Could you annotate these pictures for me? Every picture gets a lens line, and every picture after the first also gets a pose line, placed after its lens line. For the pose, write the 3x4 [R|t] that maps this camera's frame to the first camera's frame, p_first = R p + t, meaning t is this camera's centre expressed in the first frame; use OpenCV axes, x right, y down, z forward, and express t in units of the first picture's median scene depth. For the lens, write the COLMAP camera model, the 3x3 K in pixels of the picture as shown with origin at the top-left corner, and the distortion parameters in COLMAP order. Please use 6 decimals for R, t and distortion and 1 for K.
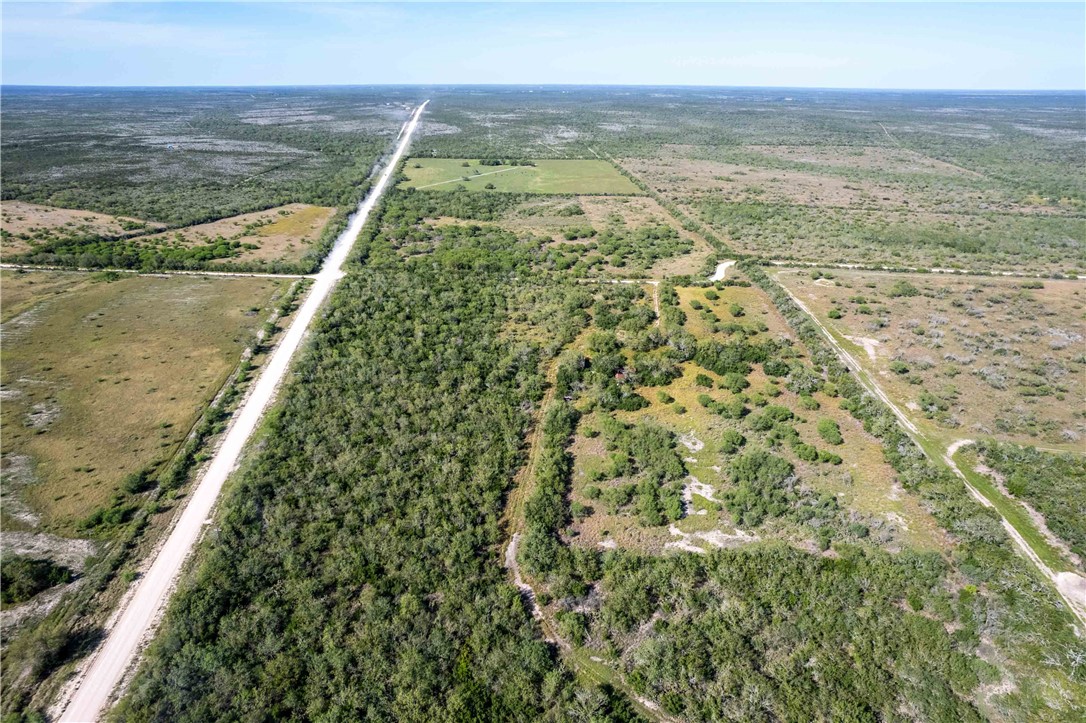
lens RADIAL K [[691.1, 0, 543.0], [0, 691.1, 361.5], [0, 0, 1]] dist [-0.067901, 0.064152]
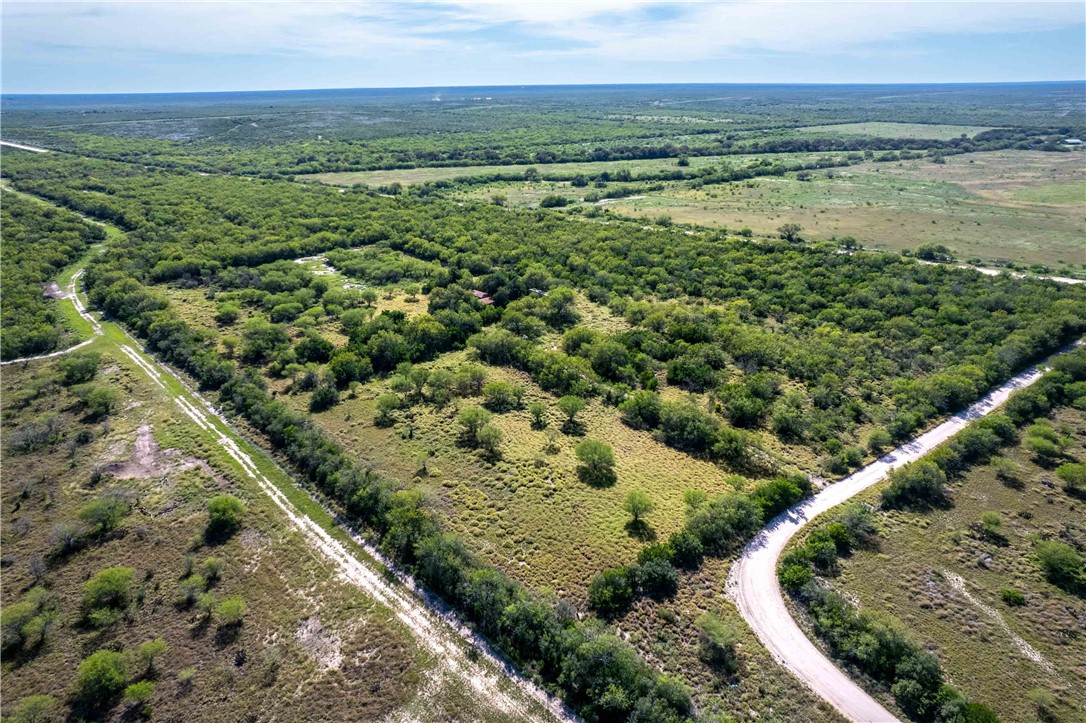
lens RADIAL K [[691.1, 0, 543.0], [0, 691.1, 361.5], [0, 0, 1]] dist [-0.067901, 0.064152]
pose [[-0.704414, 0.274948, -0.654373, 0.838640], [-0.260493, 0.757453, 0.598672, -0.586956], [0.660261, 0.592173, -0.461938, 1.977814]]
